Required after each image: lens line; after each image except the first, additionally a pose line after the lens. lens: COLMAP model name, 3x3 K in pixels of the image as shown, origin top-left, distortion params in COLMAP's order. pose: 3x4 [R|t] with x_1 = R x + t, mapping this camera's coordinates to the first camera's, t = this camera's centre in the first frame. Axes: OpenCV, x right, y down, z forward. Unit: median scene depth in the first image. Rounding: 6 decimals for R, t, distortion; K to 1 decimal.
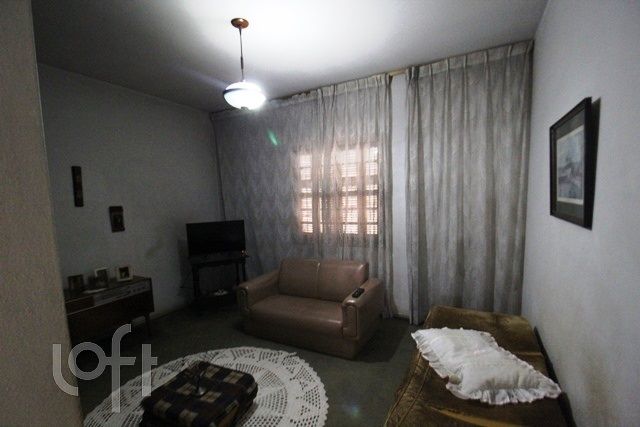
lens RADIAL K [[294.7, 0, 320.0], [0, 294.7, 213.5], [0, 0, 1]] dist [-0.001741, -0.000741]
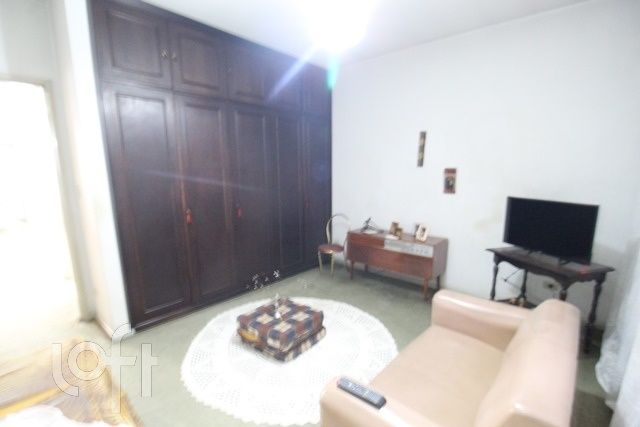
lens RADIAL K [[294.7, 0, 320.0], [0, 294.7, 213.5], [0, 0, 1]] dist [-0.001741, -0.000741]
pose [[-0.162376, 0.188708, -0.968516, 0.426971], [-0.063753, 0.977485, 0.201144, -0.050256], [0.984667, 0.094407, -0.146689, 0.781369]]
